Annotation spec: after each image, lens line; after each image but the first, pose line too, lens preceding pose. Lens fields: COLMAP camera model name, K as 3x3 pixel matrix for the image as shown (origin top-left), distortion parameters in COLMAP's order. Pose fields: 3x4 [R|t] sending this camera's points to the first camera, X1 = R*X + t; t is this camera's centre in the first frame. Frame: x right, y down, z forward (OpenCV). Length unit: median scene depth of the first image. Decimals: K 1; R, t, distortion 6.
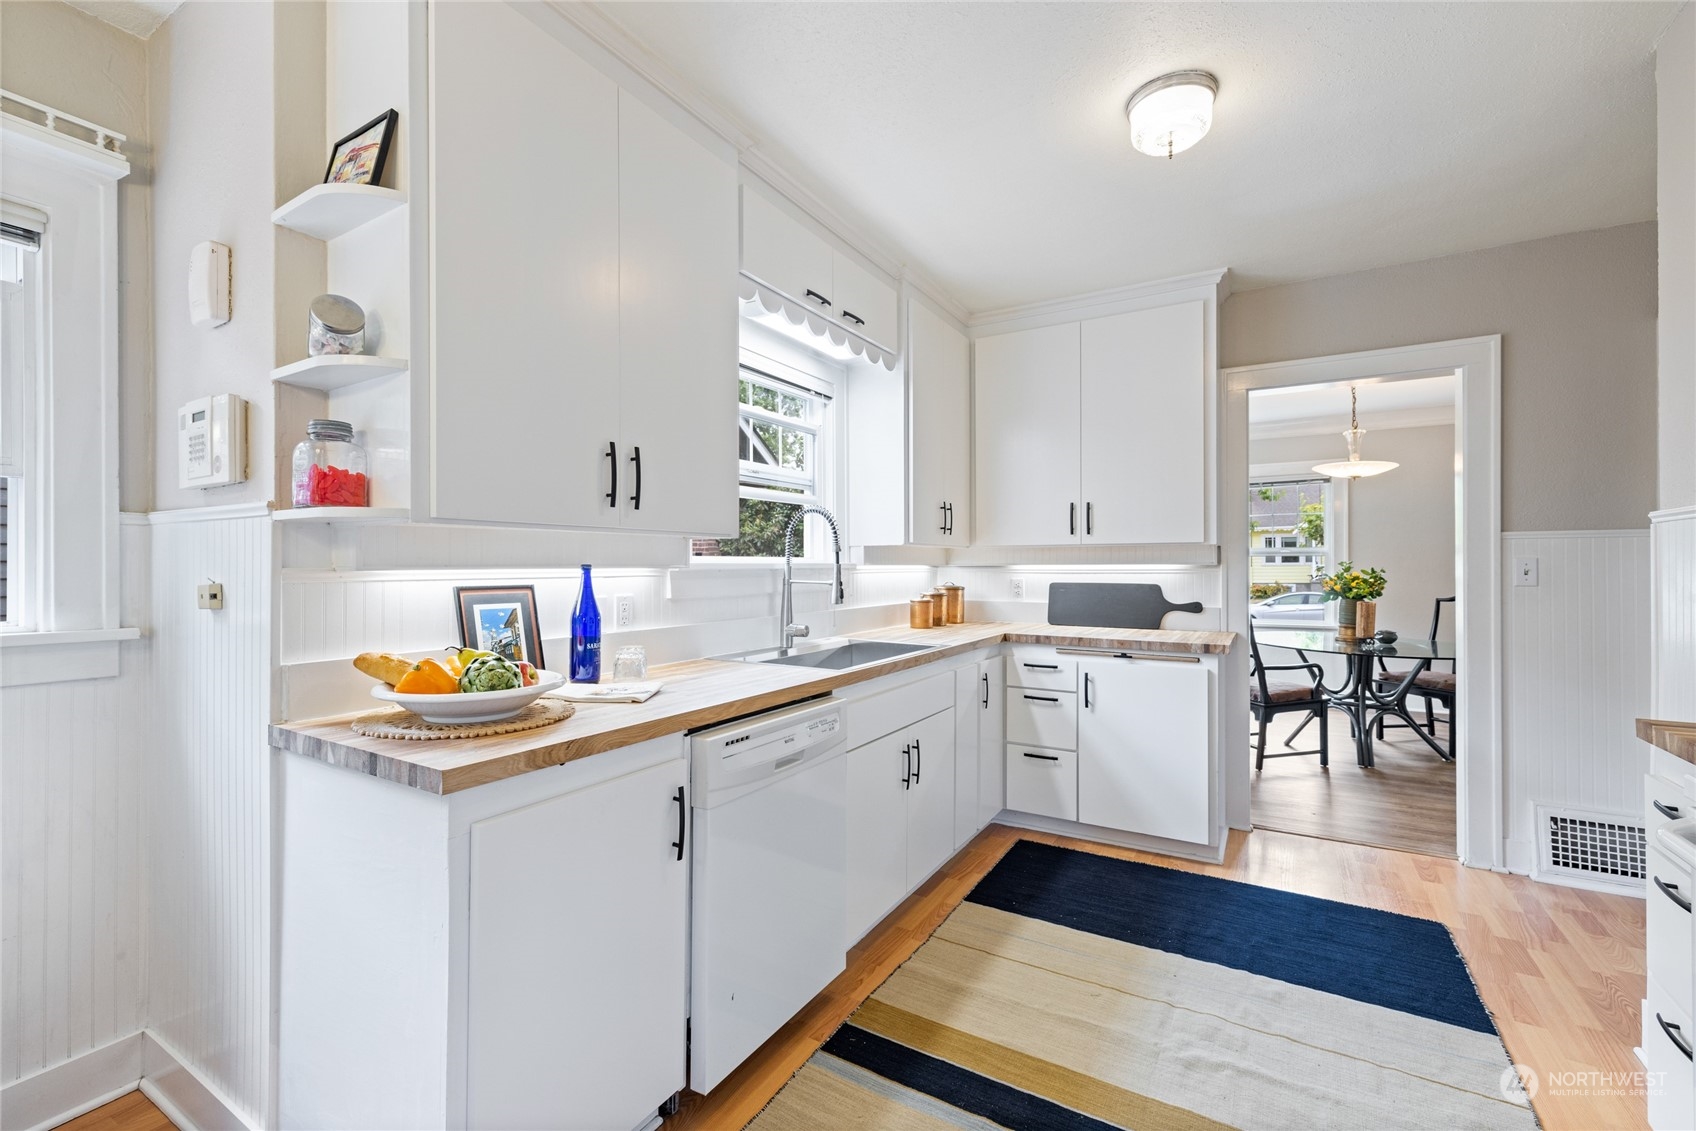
lens RADIAL K [[733.3, 0, 837.1], [0, 733.3, 565.2], [0, 0, 1]] dist [0.000994, 0.000443]
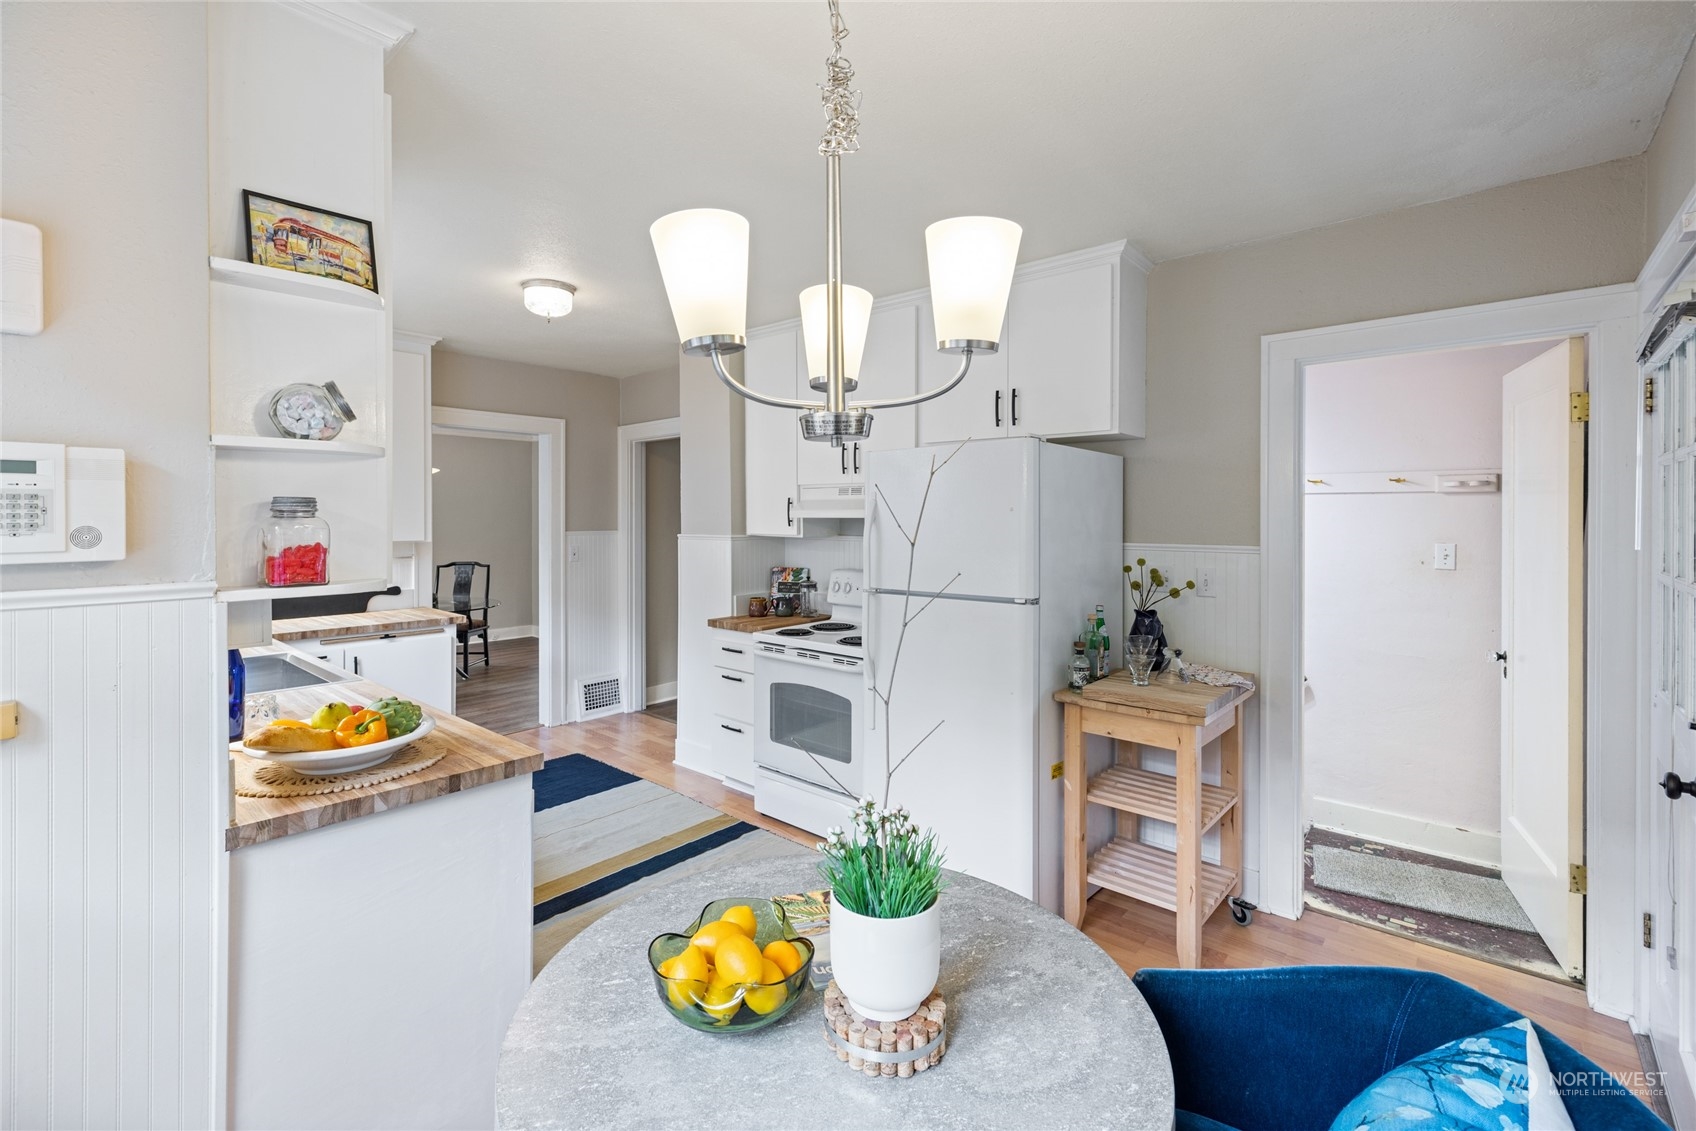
lens RADIAL K [[741.0, 0, 844.8], [0, 741.0, 520.2], [0, 0, 1]] dist [0.009490, 0.000284]
pose [[0.160681, -0.004077, 0.986998, -0.746613], [-0.001932, 0.999988, 0.004445, -0.081479], [-0.987005, -0.002621, 0.160671, 0.048983]]
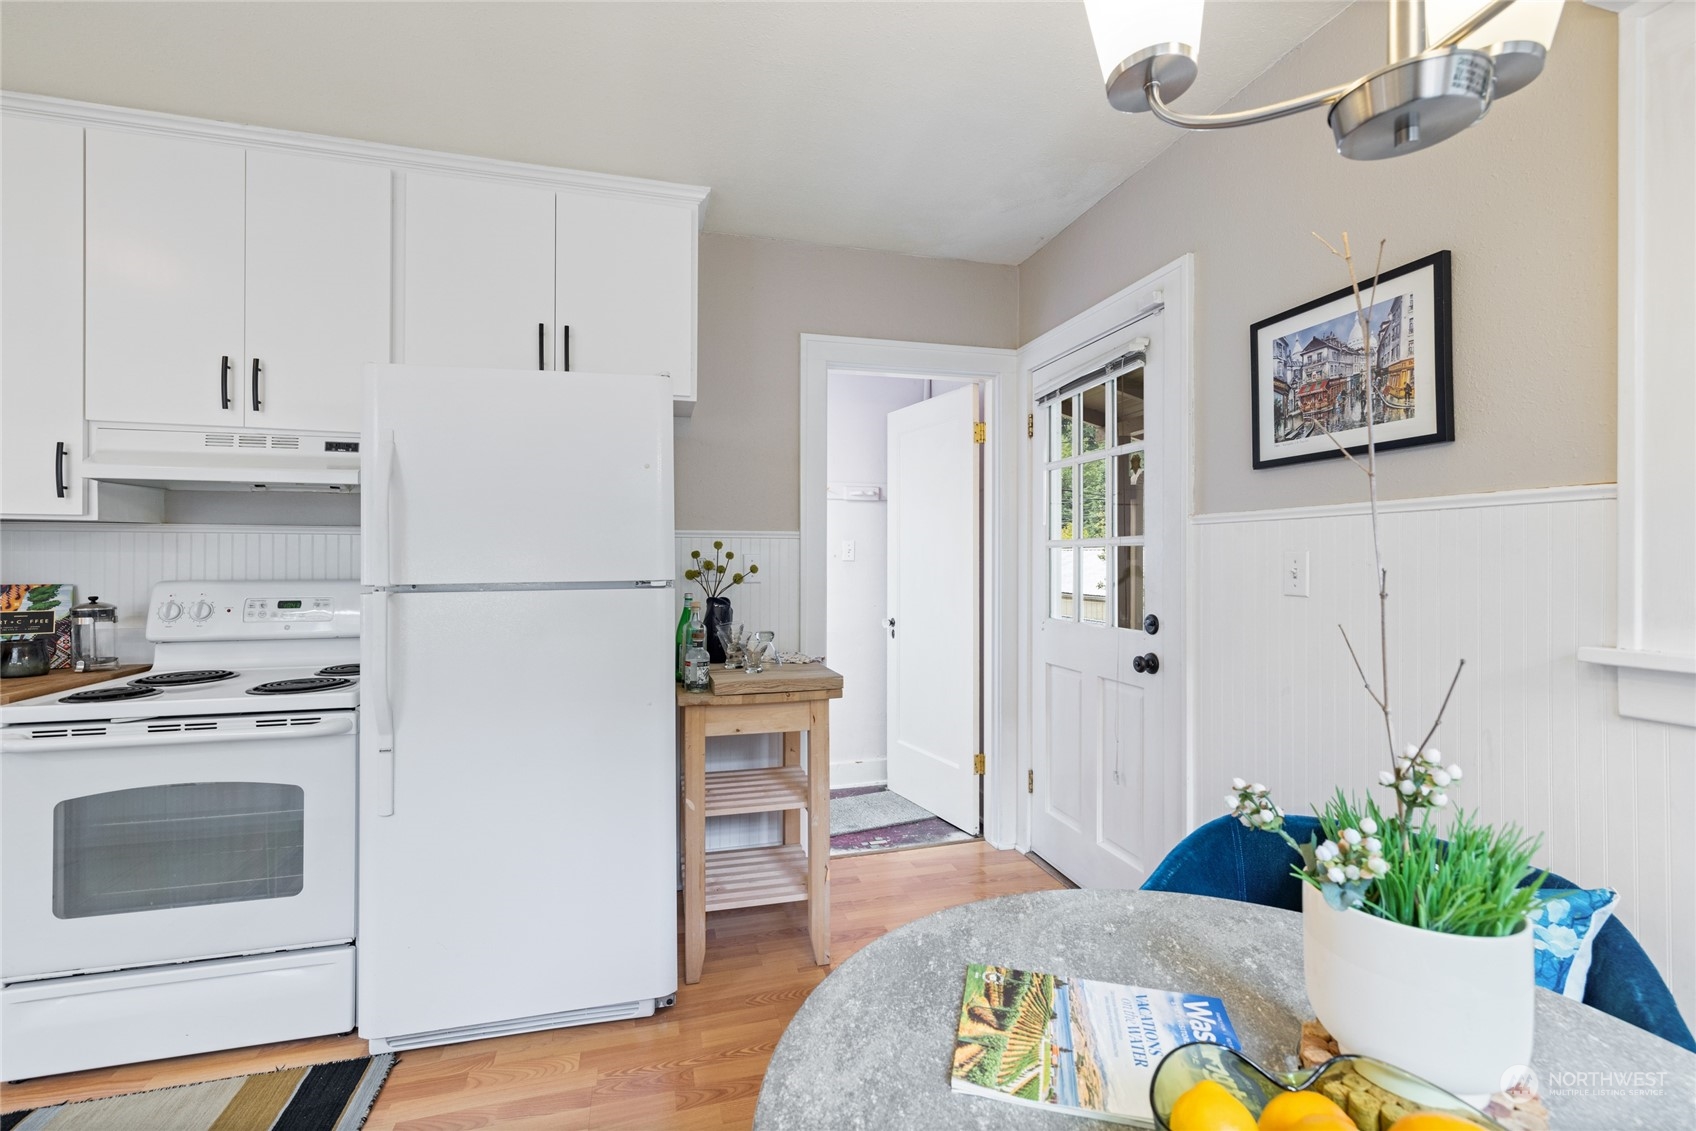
lens RADIAL K [[718.1, 0, 816.1], [0, 718.1, 561.3], [0, 0, 1]] dist [0.000814, 0.000655]
pose [[-0.721544, 0.004574, 0.692353, -0.411336], [0.000871, 0.999983, -0.005698, 0.001181], [-0.692368, -0.003508, -0.721536, 0.363954]]
